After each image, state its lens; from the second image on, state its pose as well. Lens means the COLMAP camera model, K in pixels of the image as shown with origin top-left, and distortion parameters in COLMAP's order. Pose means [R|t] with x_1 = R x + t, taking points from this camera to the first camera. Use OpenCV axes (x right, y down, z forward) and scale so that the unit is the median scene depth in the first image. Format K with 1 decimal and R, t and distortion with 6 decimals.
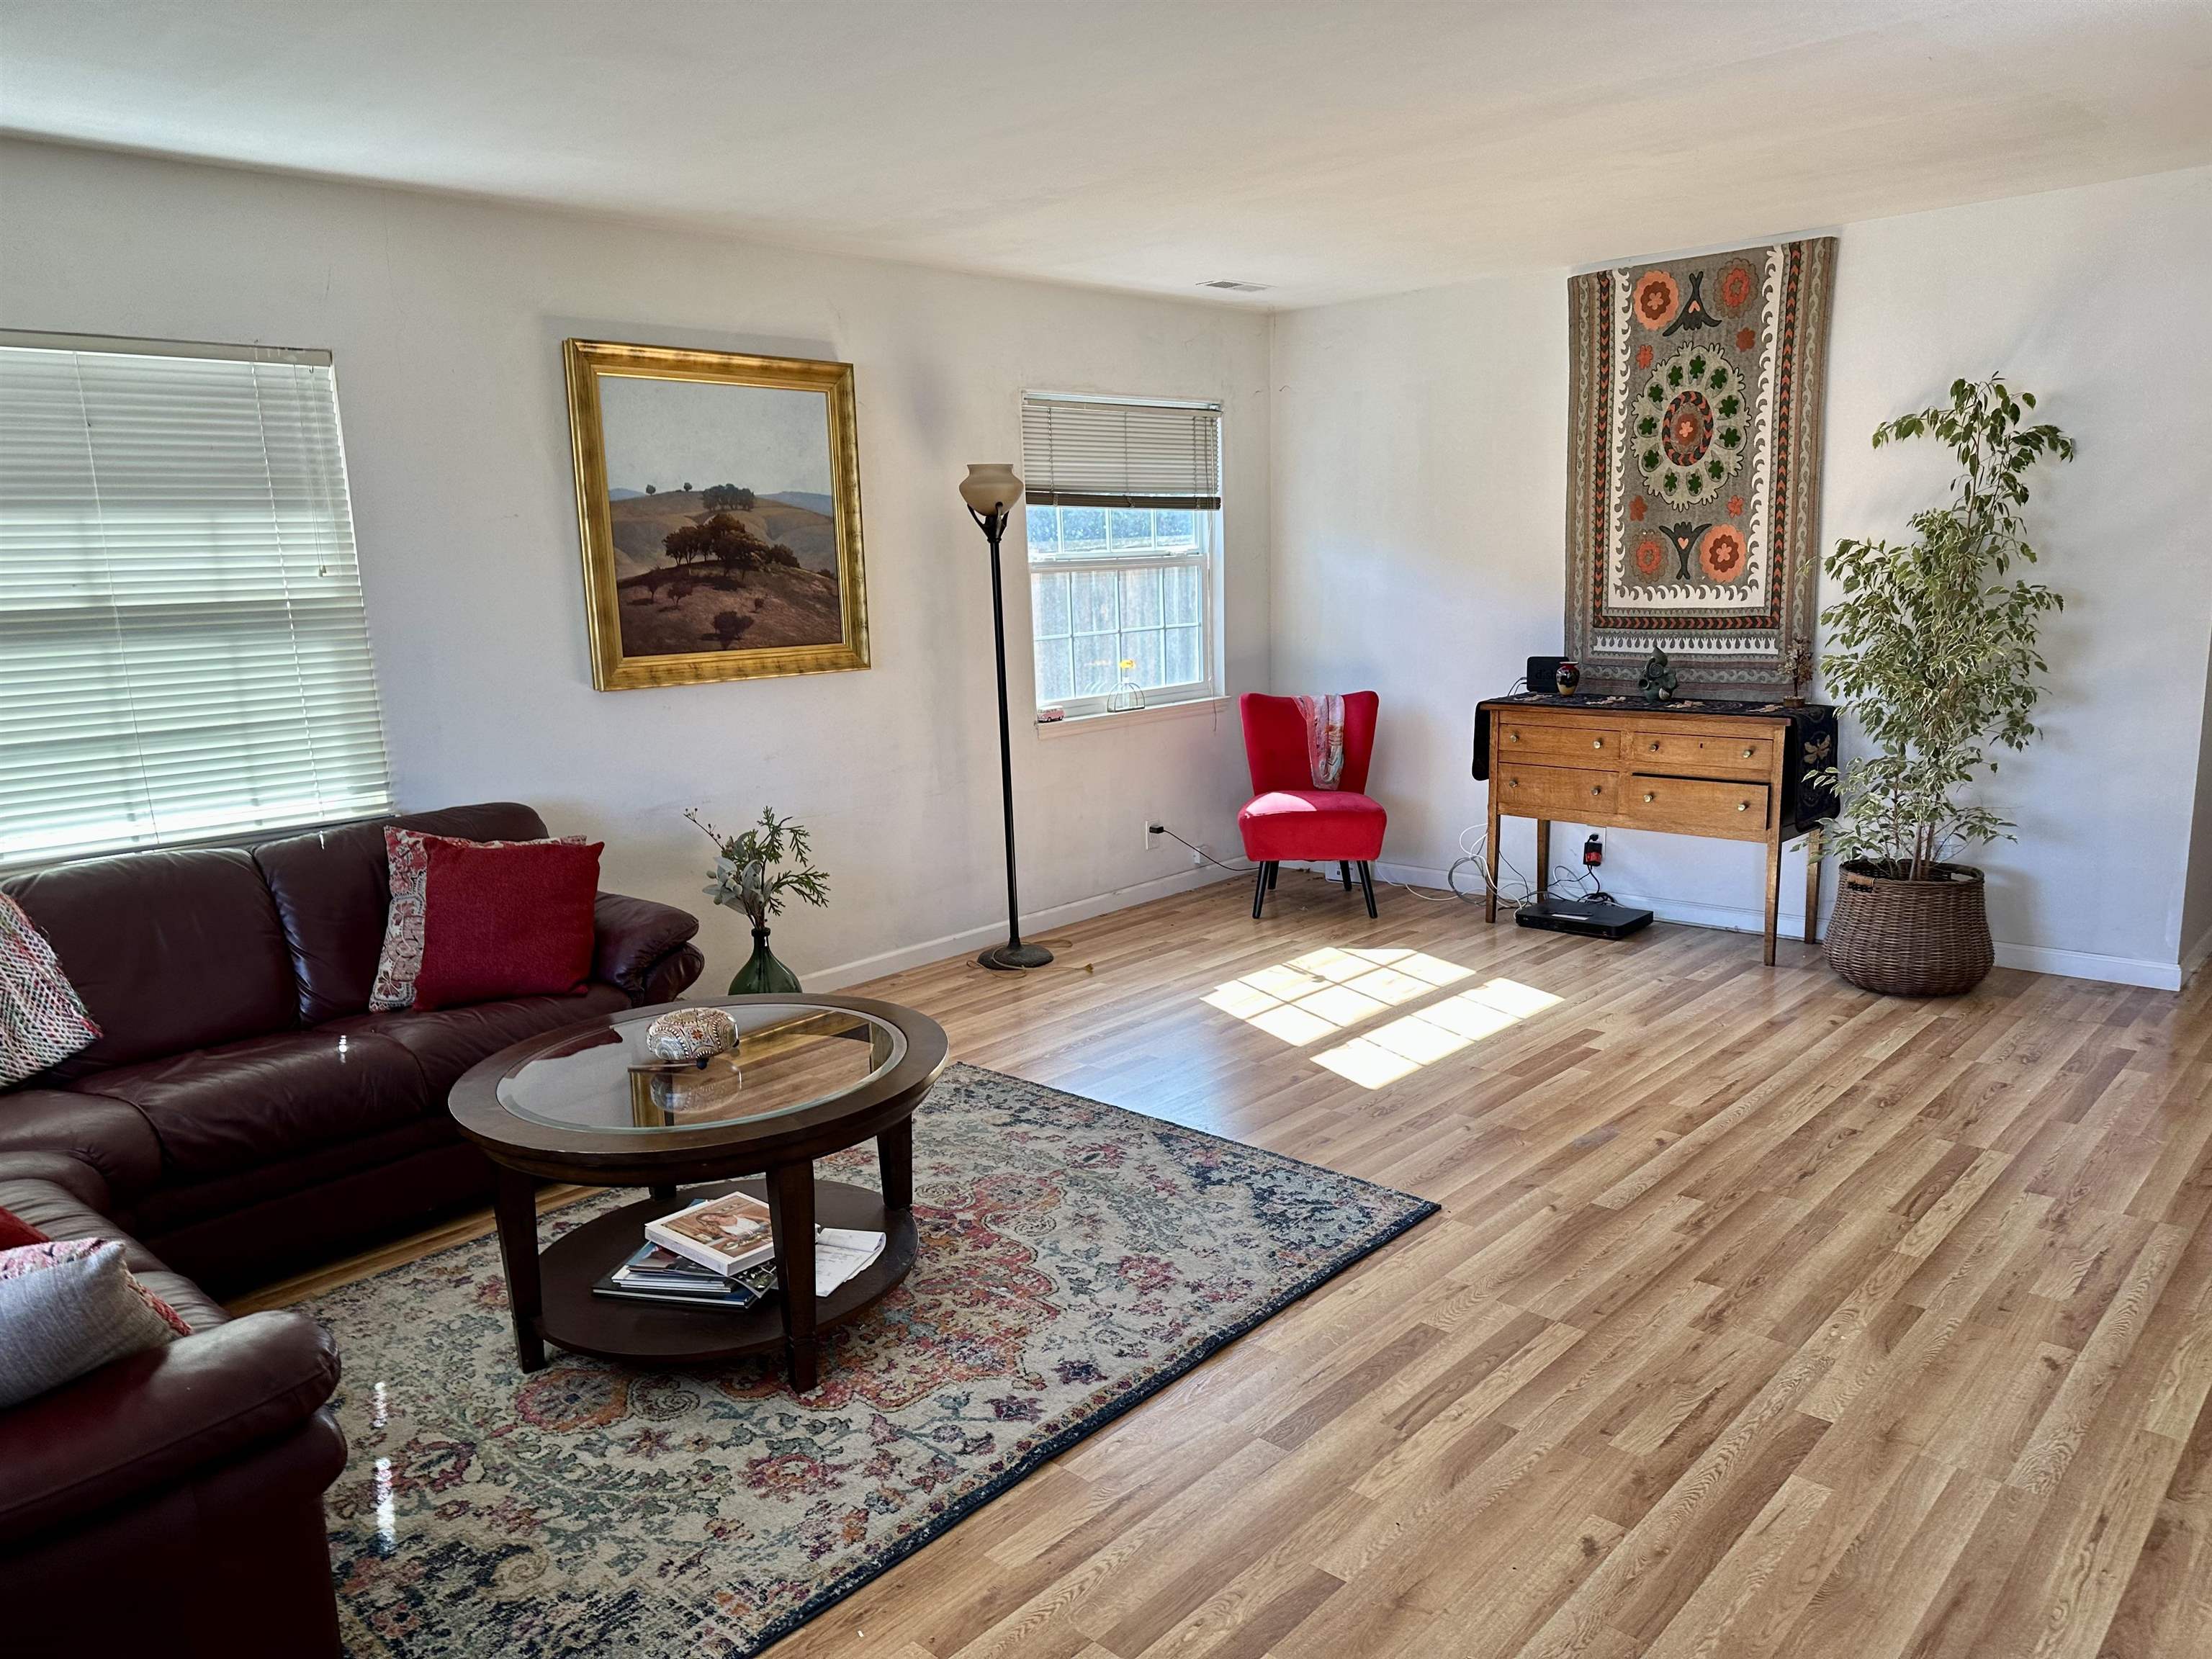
lens RADIAL K [[1550.1, 0, 1106.0], [0, 1550.1, 829.5], [0, 0, 1]] dist [0.120893, -0.184266]
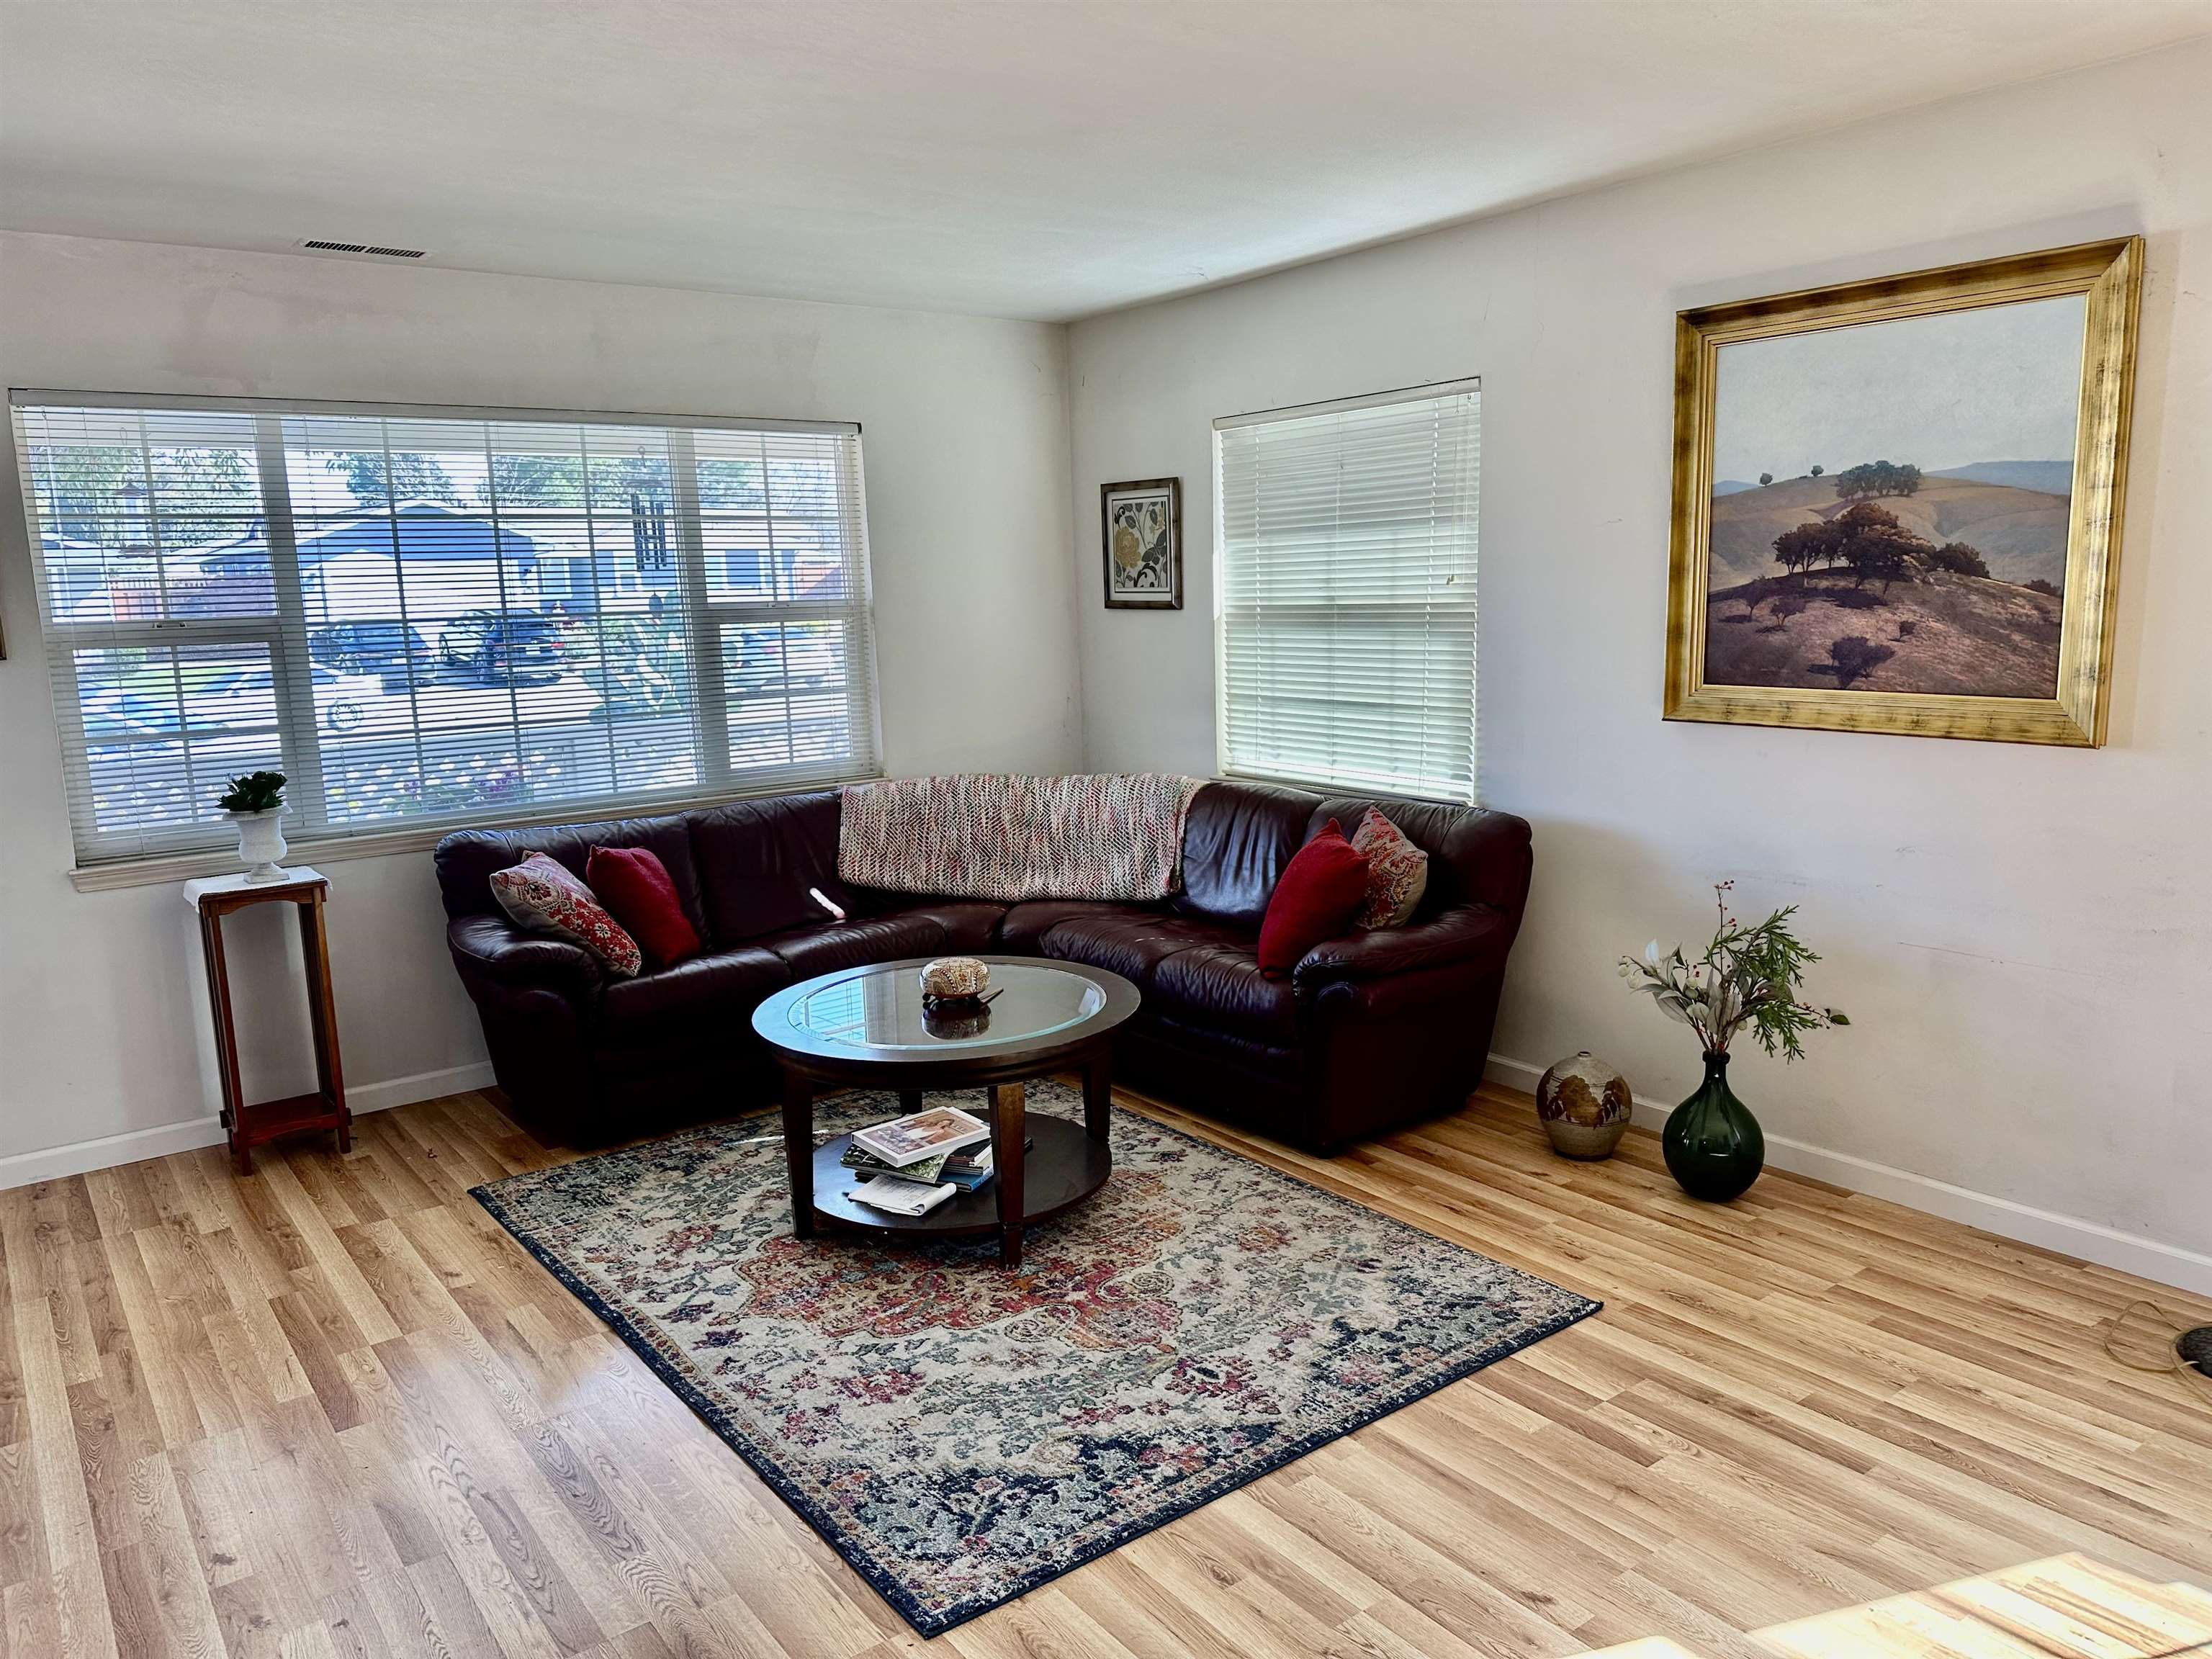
lens RADIAL K [[1560.4, 0, 1101.1], [0, 1560.4, 797.4], [0, 0, 1]] dist [0.131839, -0.185973]
pose [[-0.188516, 0.175898, -0.966189, 0.653289], [-0.133029, 0.970188, 0.202581, -0.202605], [0.973019, 0.166721, -0.159496, 0.939447]]
